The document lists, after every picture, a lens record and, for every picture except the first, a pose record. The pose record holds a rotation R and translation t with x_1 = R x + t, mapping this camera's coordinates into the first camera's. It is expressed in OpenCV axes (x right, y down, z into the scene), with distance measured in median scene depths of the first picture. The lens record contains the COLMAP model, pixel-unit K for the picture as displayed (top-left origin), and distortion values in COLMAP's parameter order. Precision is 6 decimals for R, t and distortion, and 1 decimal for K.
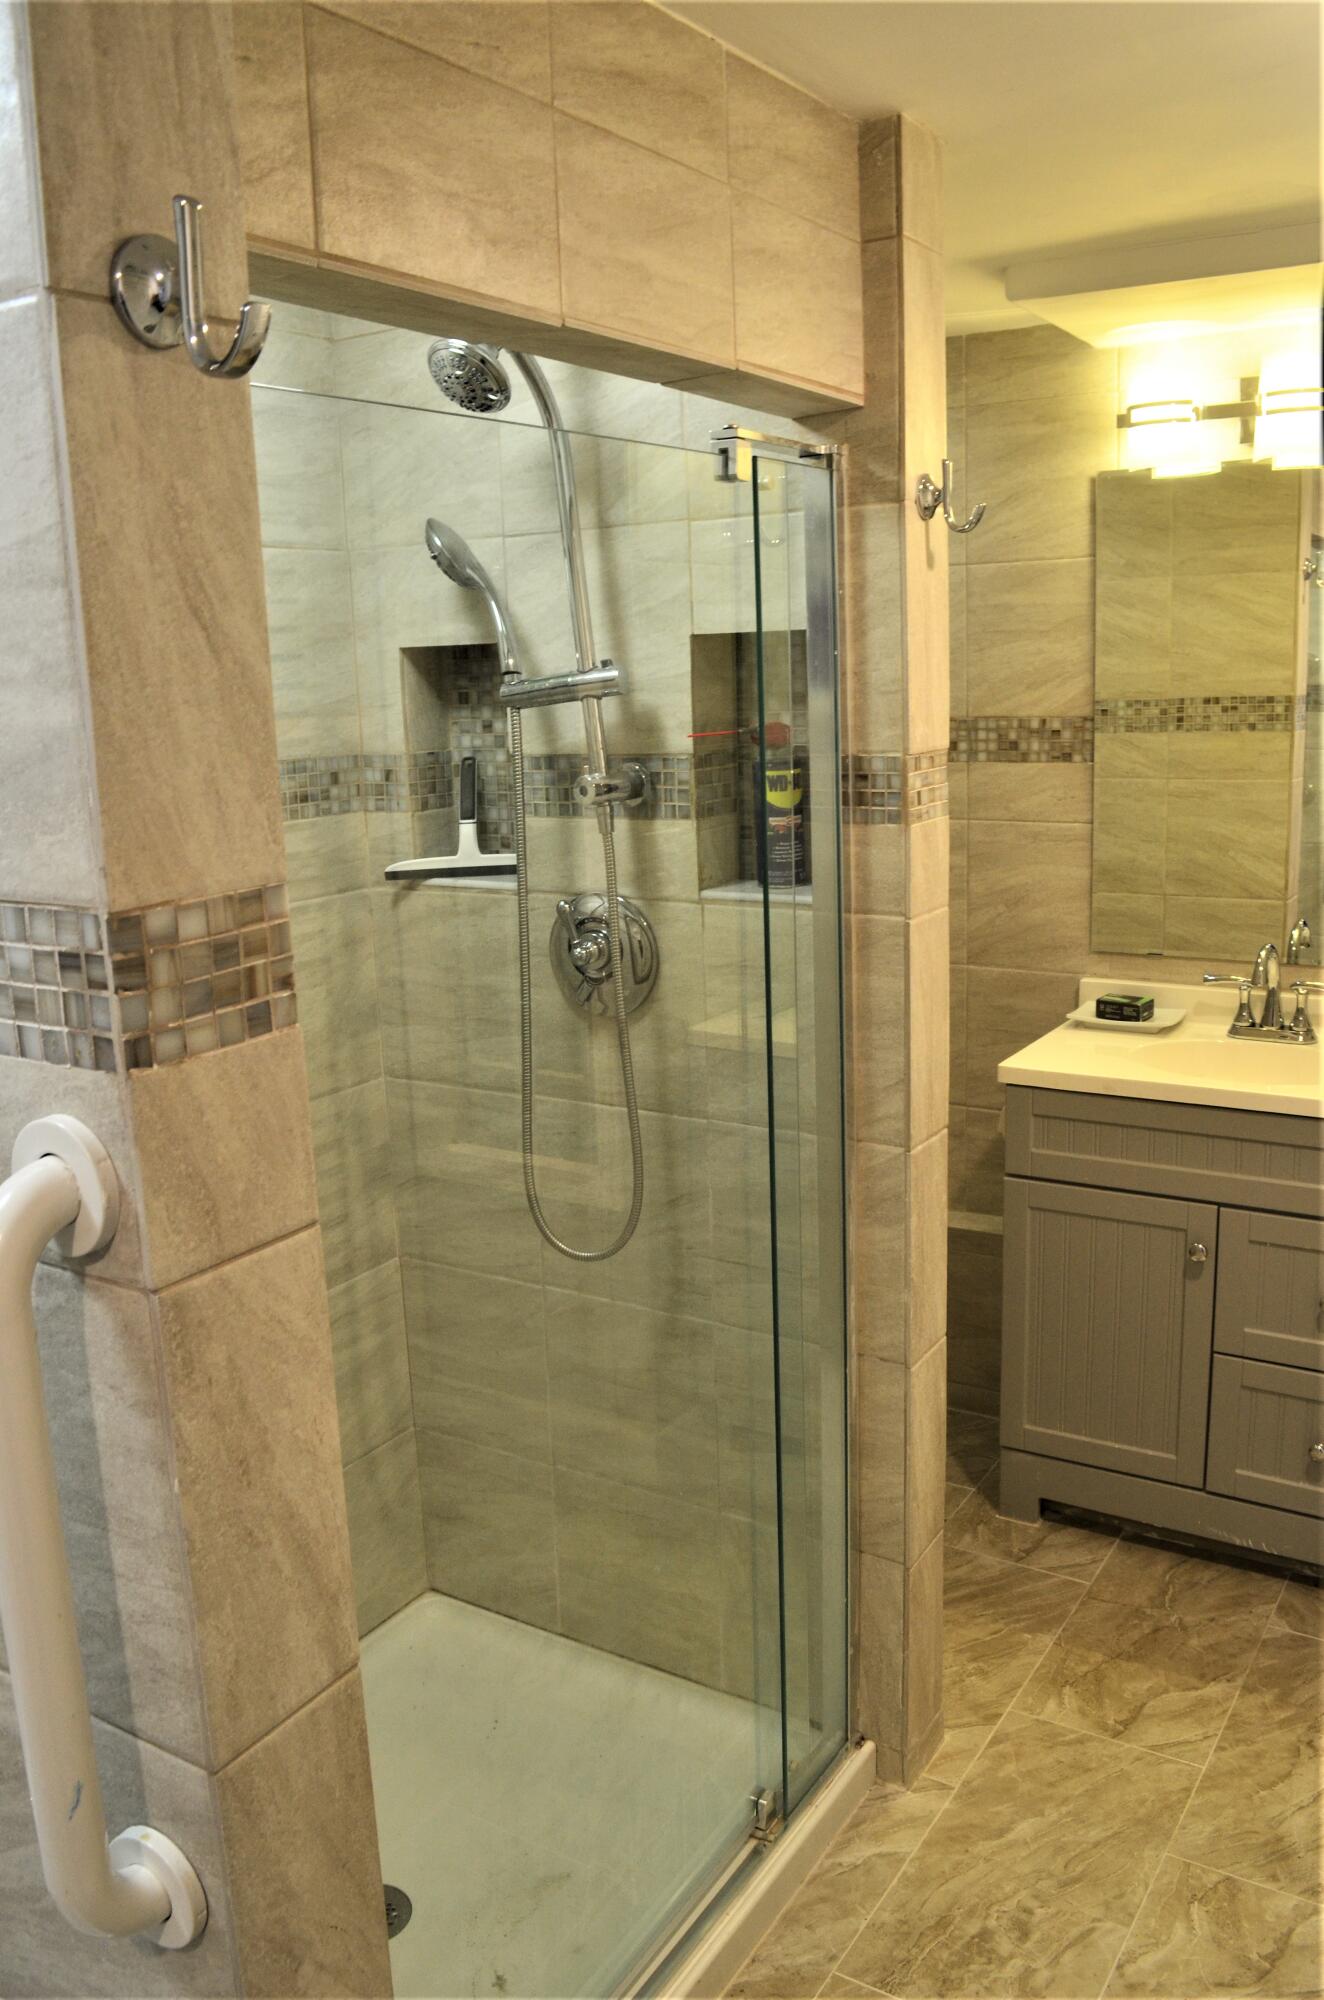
lens RADIAL K [[1683.2, 0, 597.2], [0, 1683.2, 1083.0], [0, 0, 1]] dist [-0.082068, 0.004354]
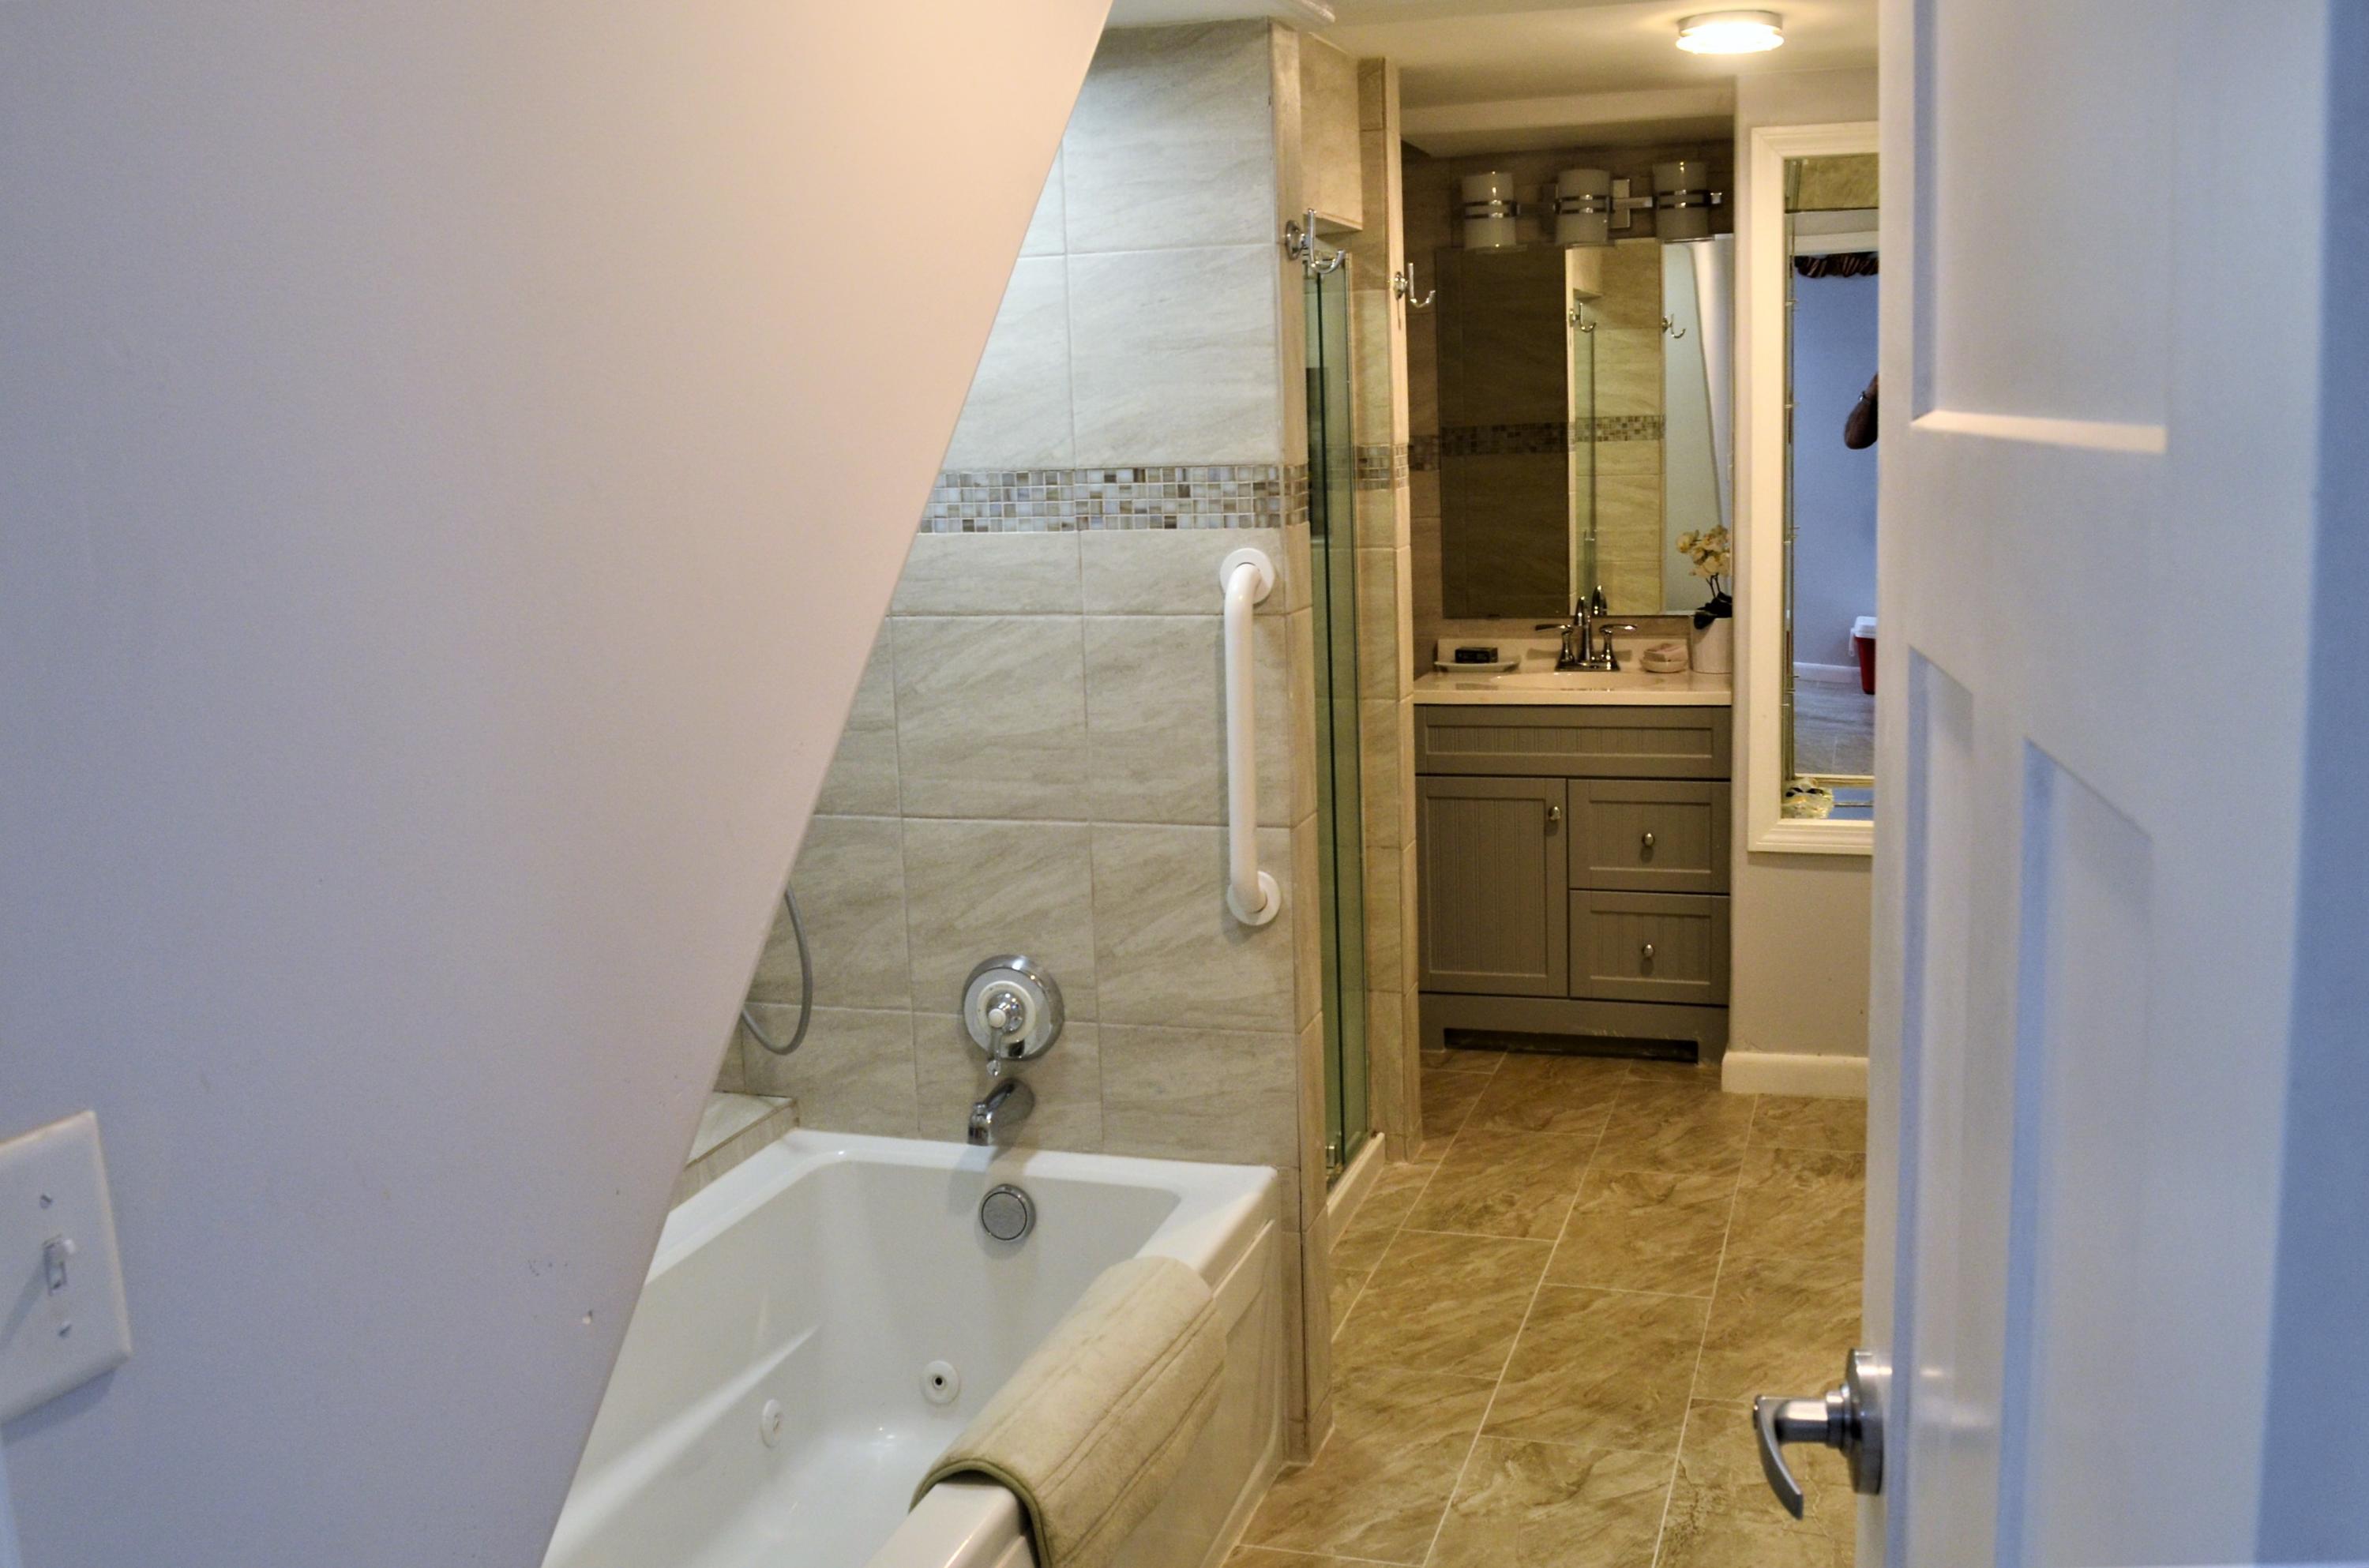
lens RADIAL K [[1993.6, 0, 1187.6], [0, 1993.6, 839.1], [0, 0, 1]] dist [-0.082068, 0.004354]
pose [[0.972353, -0.052860, 0.227454, -0.431860], [0.060853, 0.997746, -0.028269, 0.208981], [-0.225447, 0.041329, 0.973379, -0.743234]]
